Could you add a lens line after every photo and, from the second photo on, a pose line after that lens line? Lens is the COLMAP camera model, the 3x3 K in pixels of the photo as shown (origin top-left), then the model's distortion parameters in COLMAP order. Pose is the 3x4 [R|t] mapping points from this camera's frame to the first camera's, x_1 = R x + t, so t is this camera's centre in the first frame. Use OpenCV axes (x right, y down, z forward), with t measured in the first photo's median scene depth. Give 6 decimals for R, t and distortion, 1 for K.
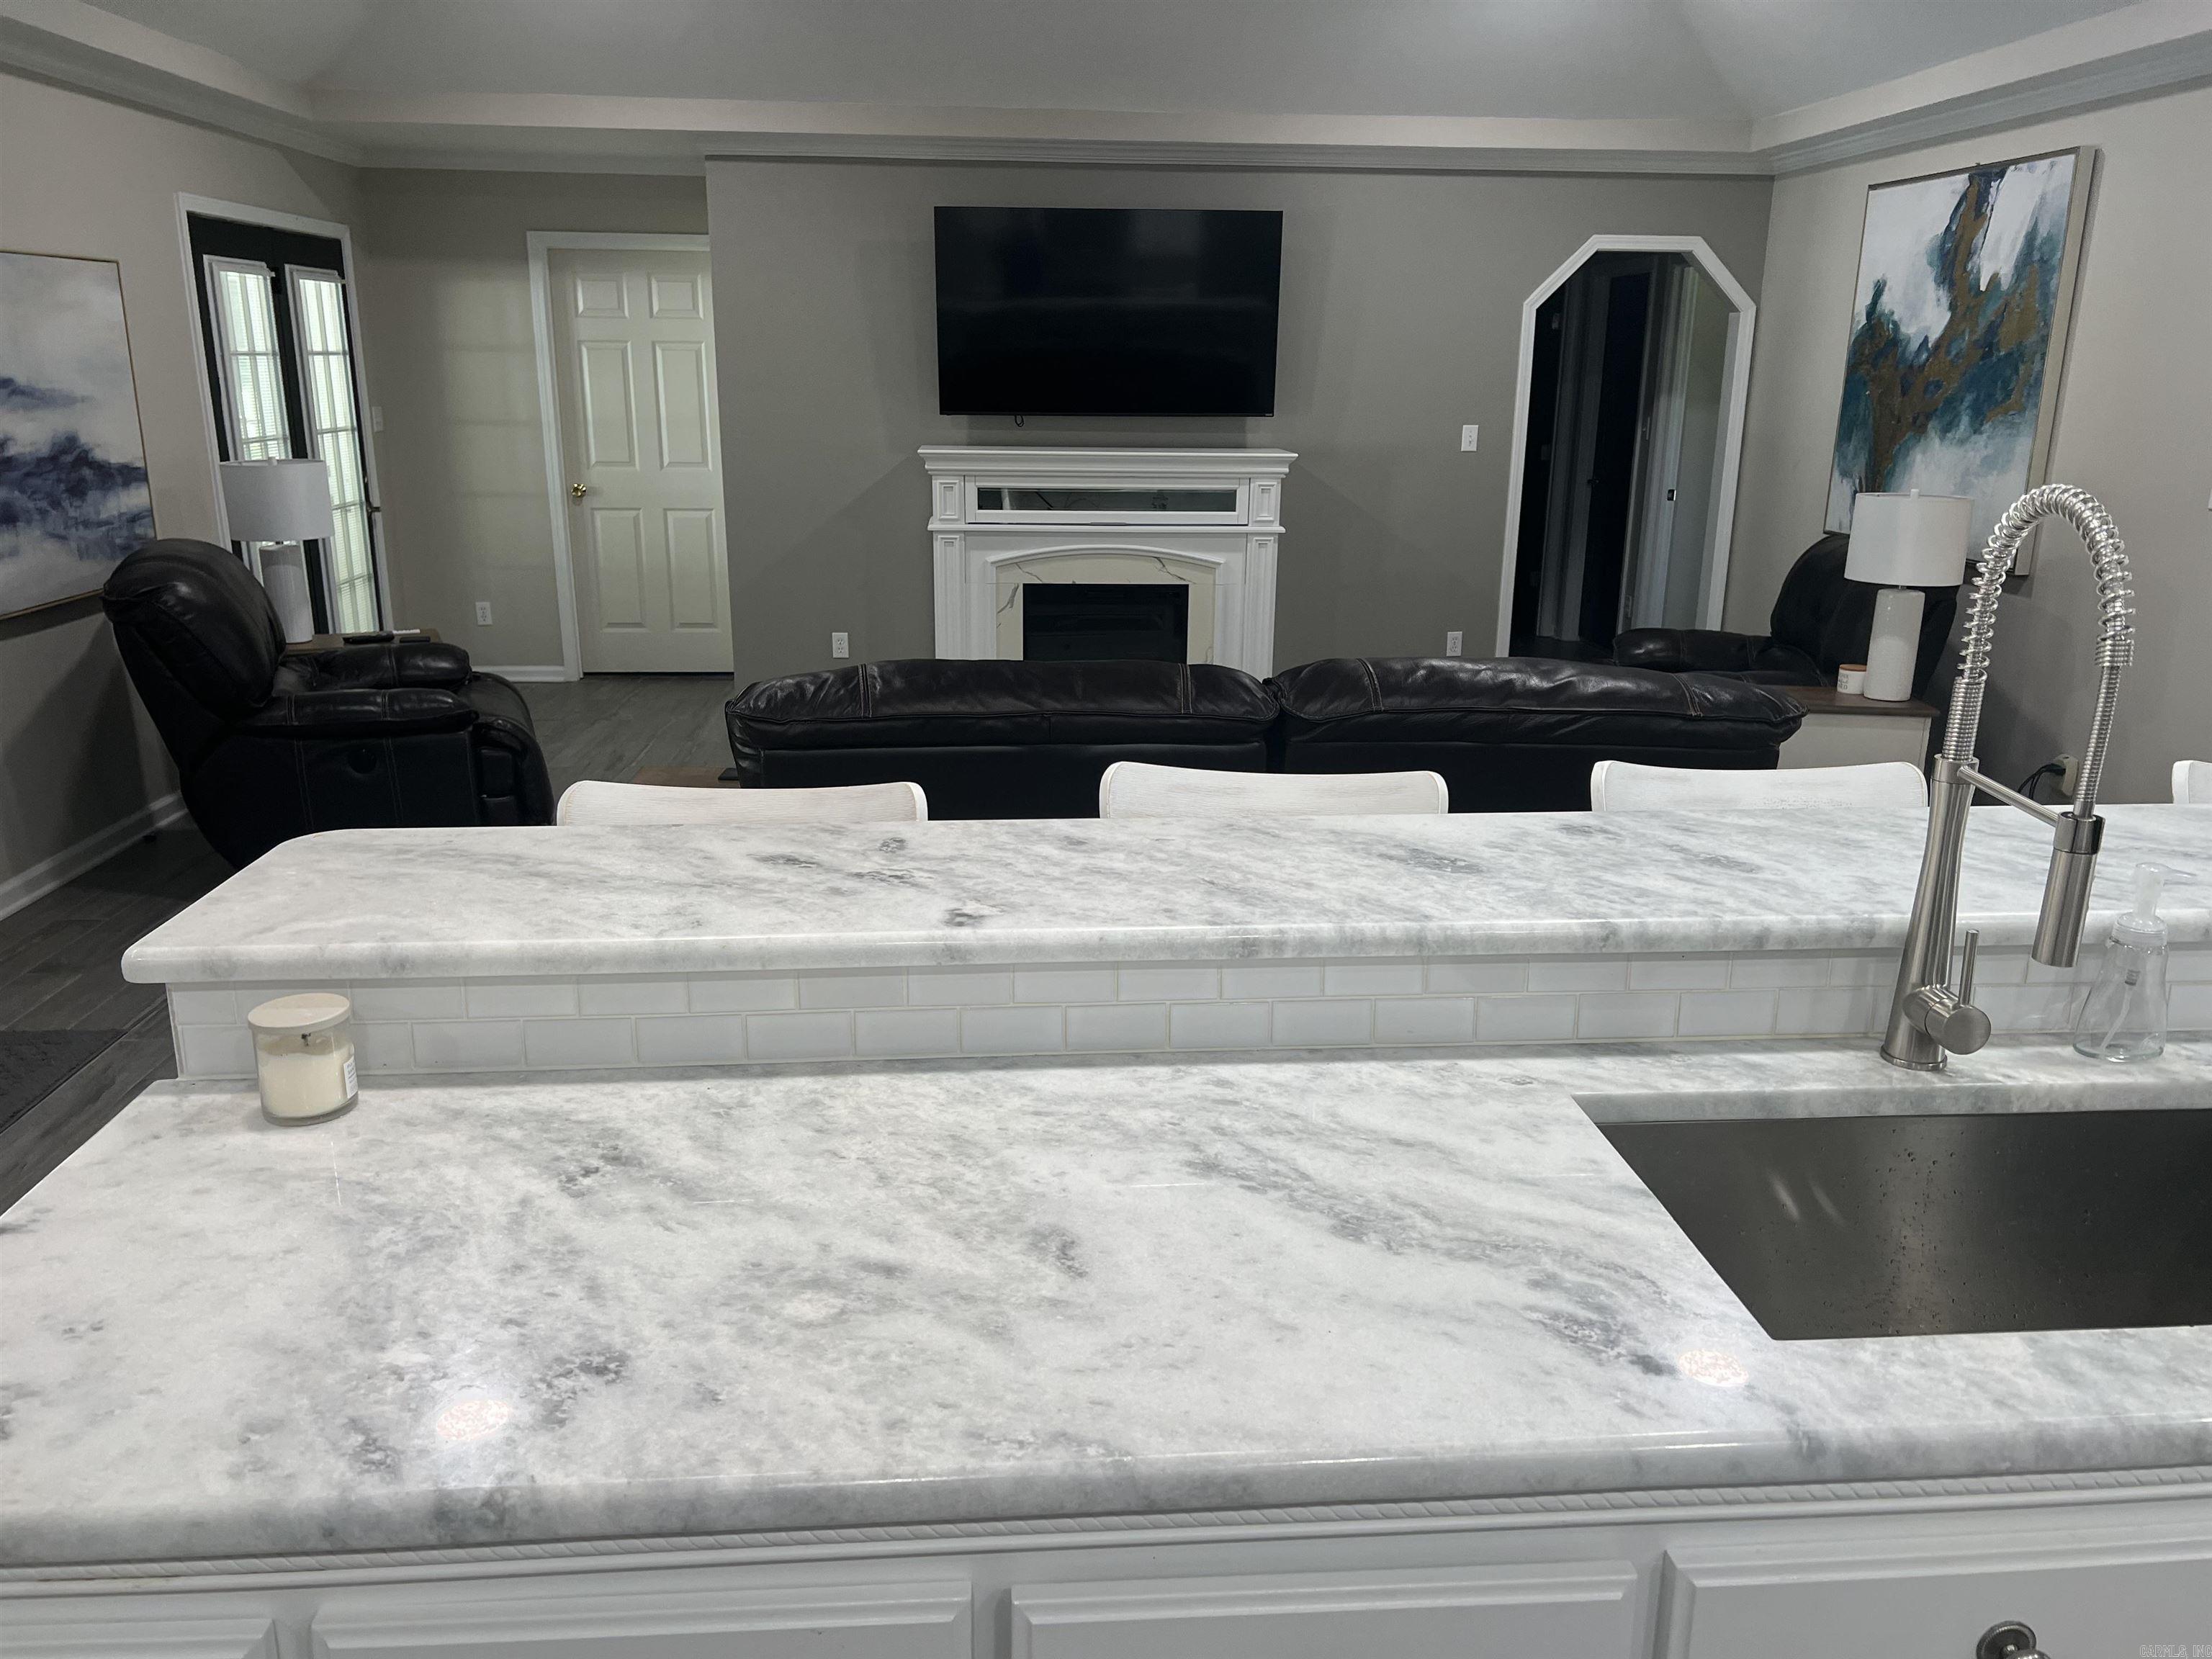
lens RADIAL K [[1673.8, 0, 1106.0], [0, 1673.8, 829.5], [0, 0, 1]] dist [0.089124, -0.070778]
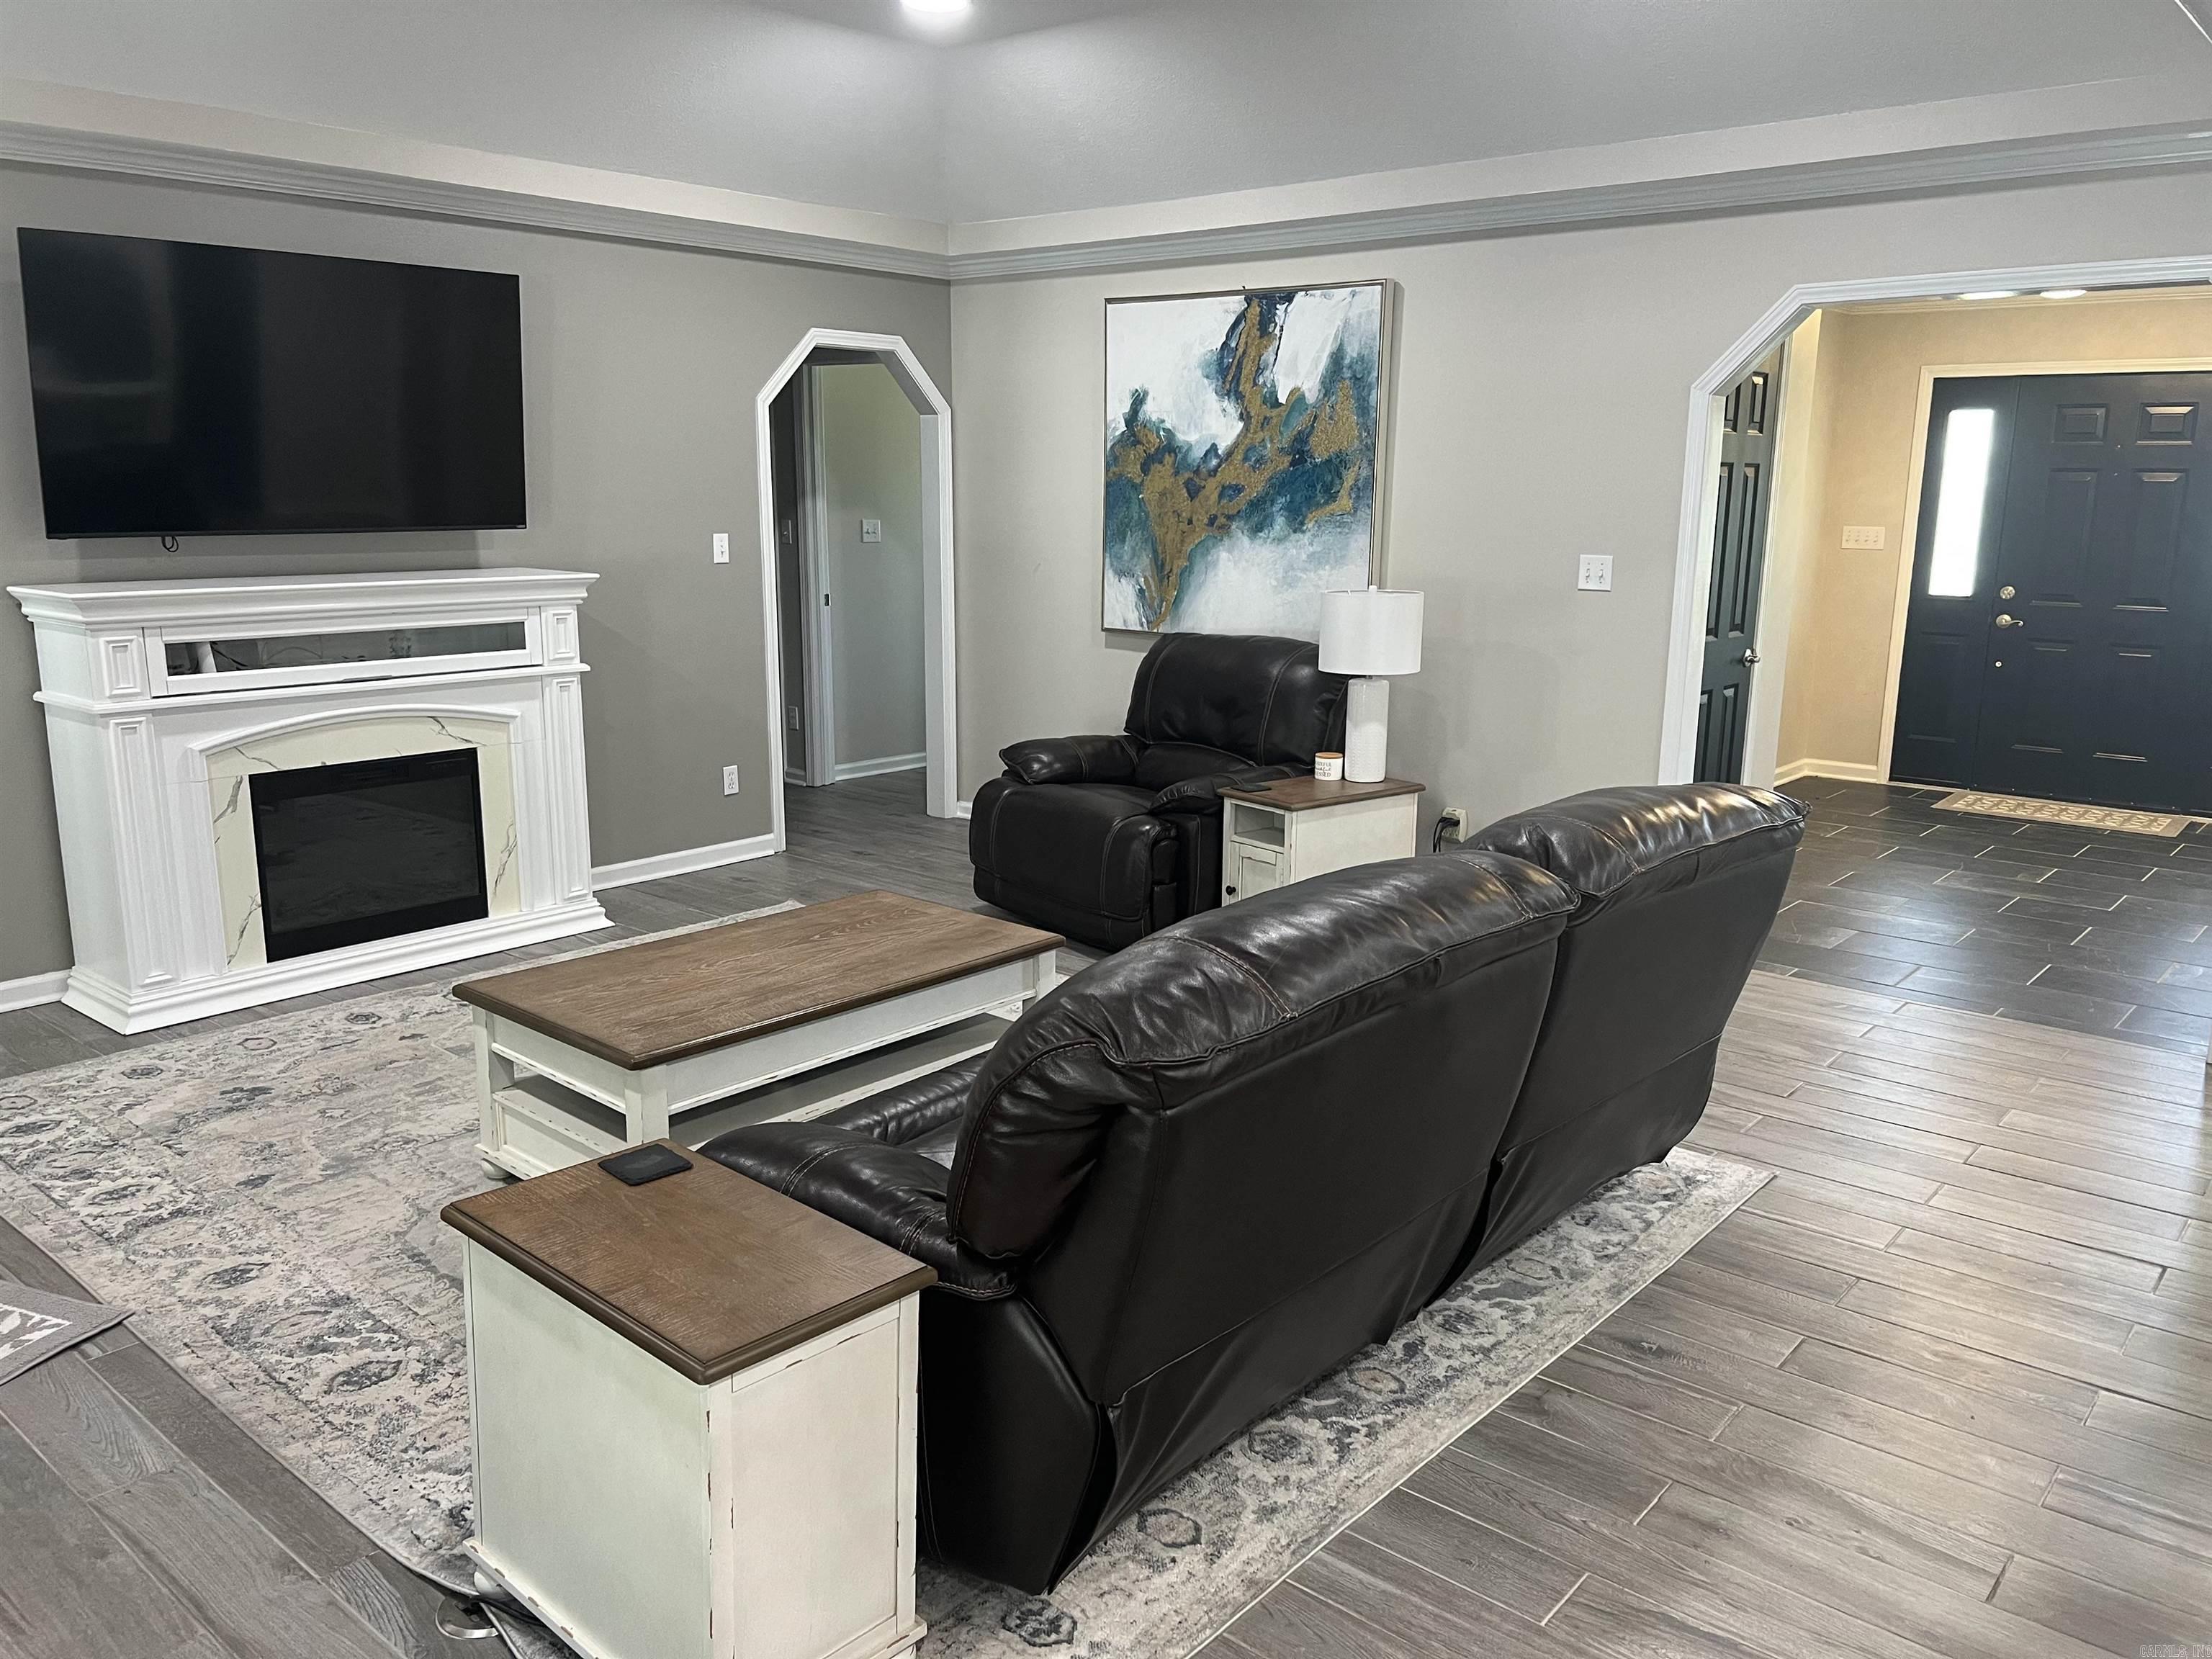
lens RADIAL K [[1673.8, 0, 1106.0], [0, 1673.8, 829.5], [0, 0, 1]] dist [0.089124, -0.070778]
pose [[0.727393, -0.151931, 0.669191, -0.306418], [0.185703, 0.982378, 0.021182, -0.084973], [-0.660617, 0.108863, 0.742788, 0.284964]]
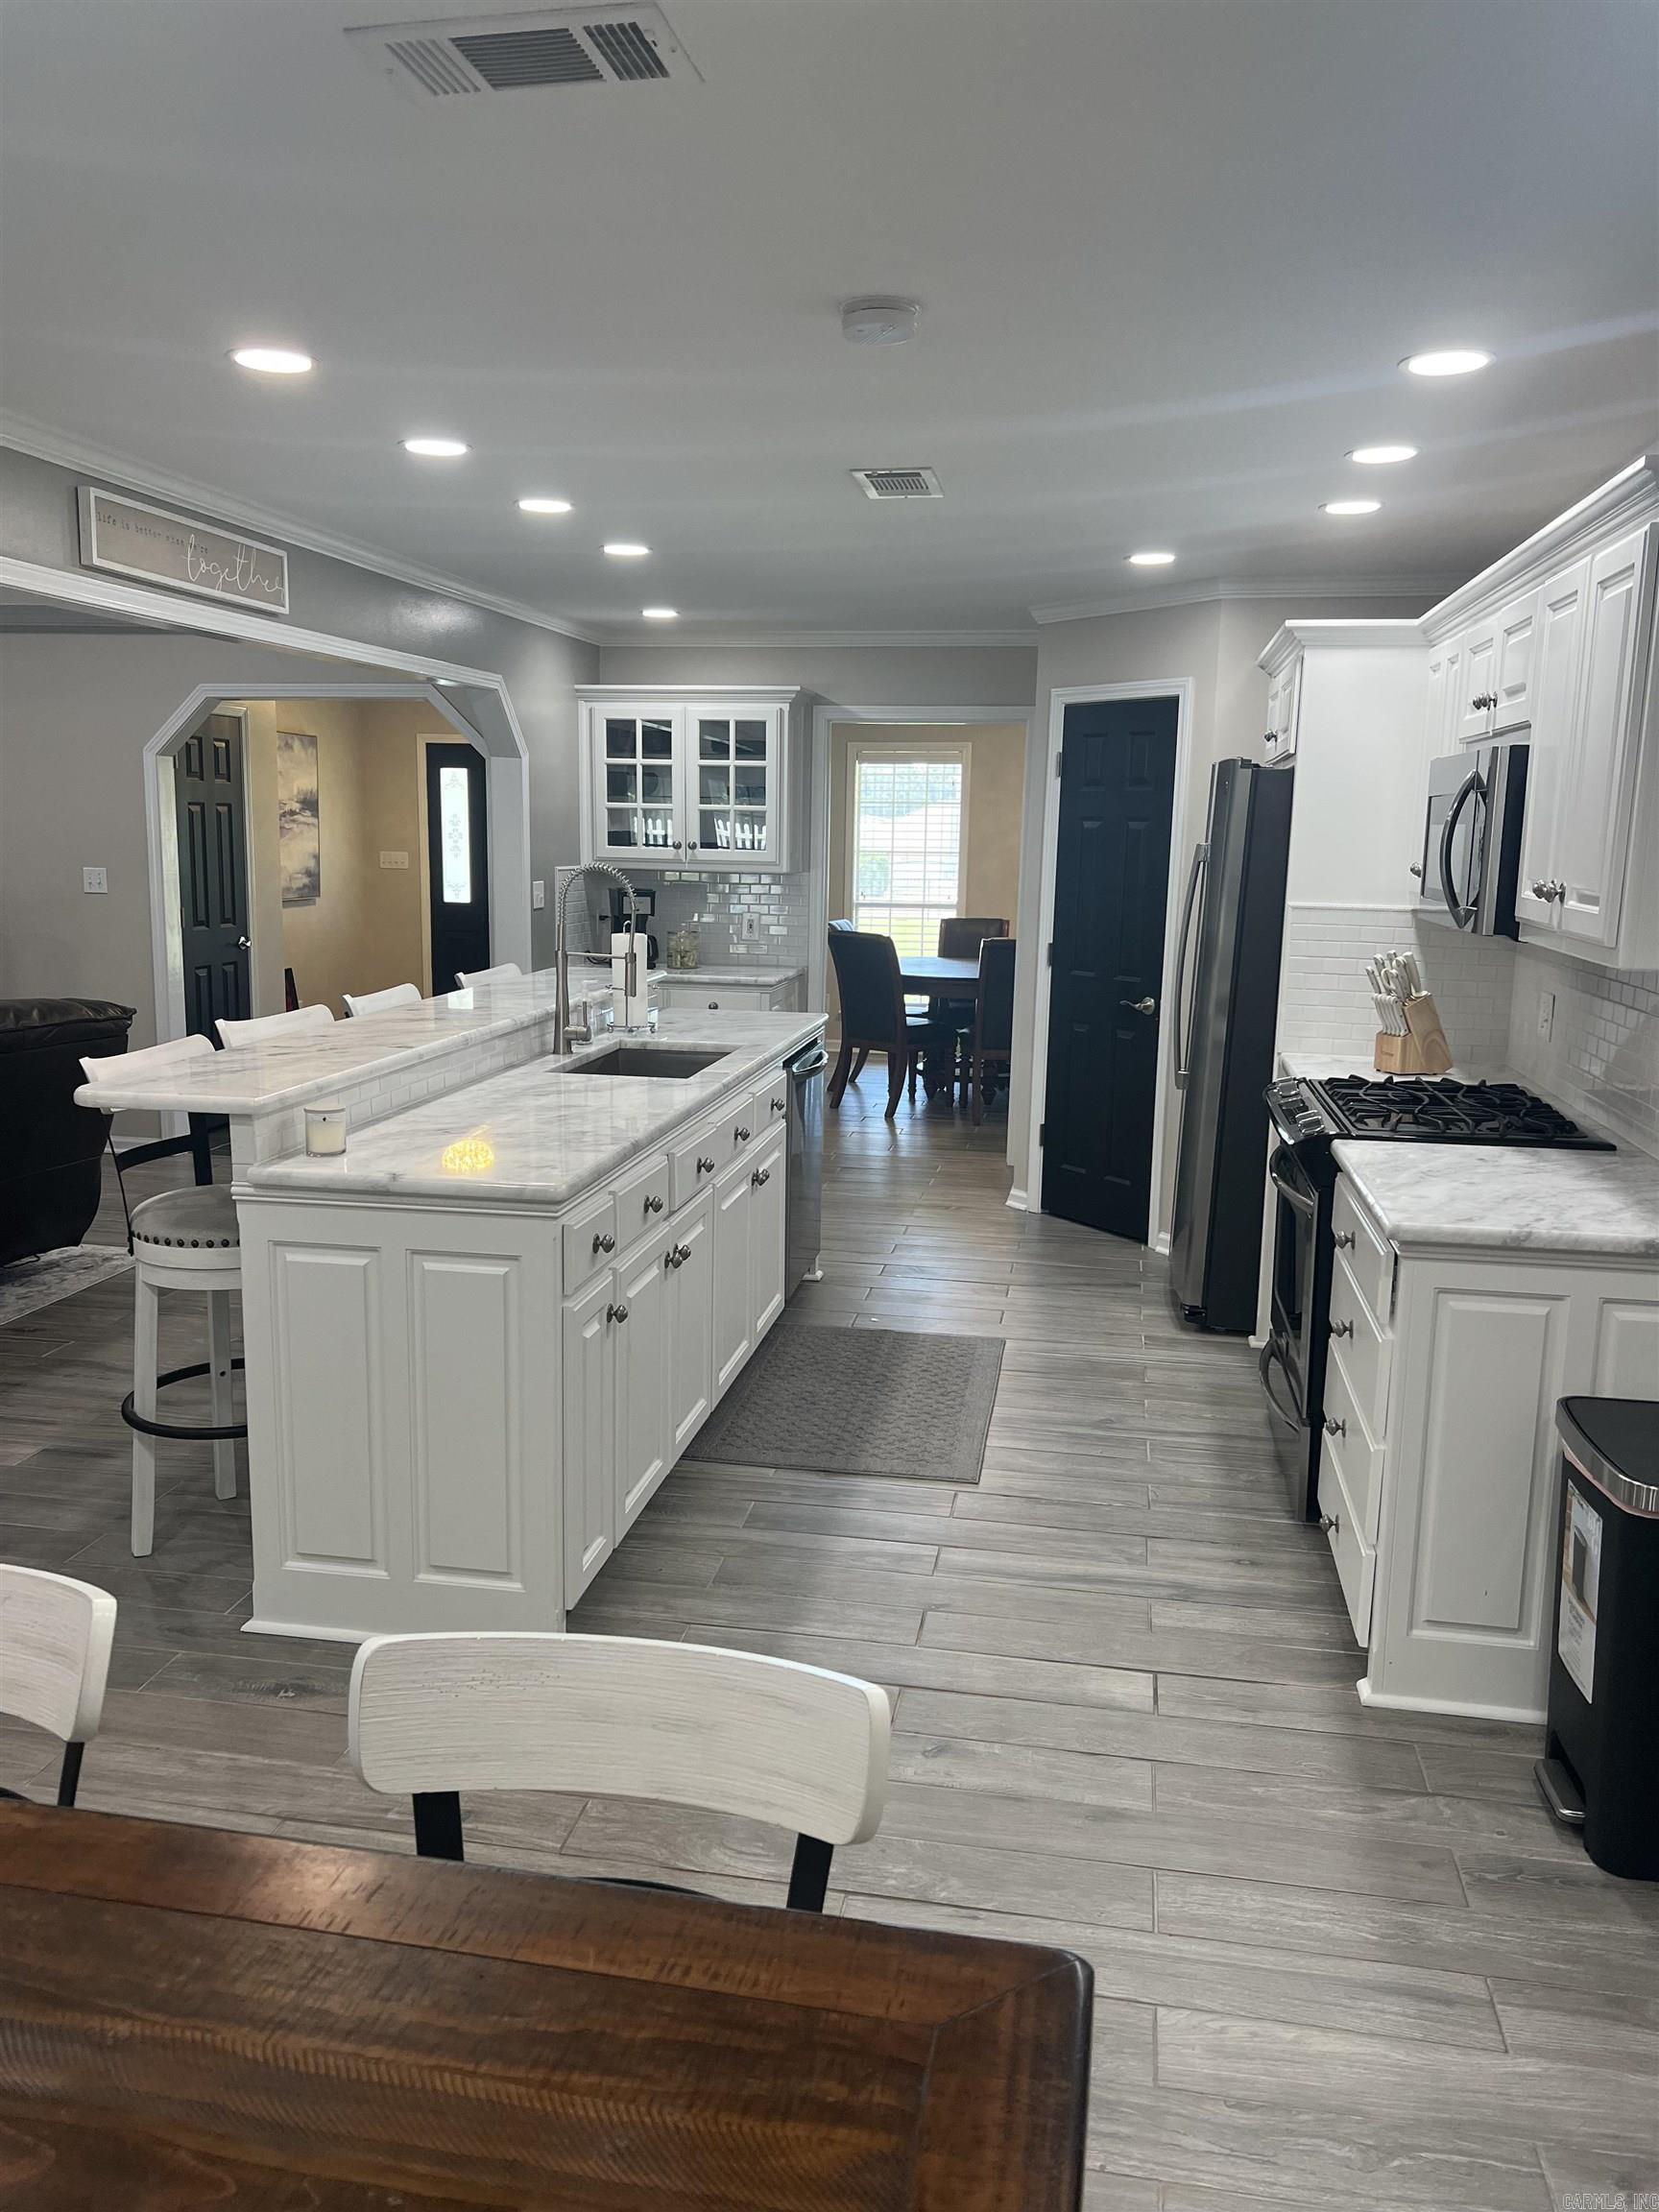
lens RADIAL K [[1673.8, 0, 829.5], [0, 1673.8, 1106.0], [0, 0, 1]] dist [0.089124, -0.070778]
pose [[0.263675, -0.175423, 0.948526, -0.535357], [0.252572, 0.961574, 0.107625, 0.007274], [-0.930958, 0.211193, 0.297850, -0.053917]]
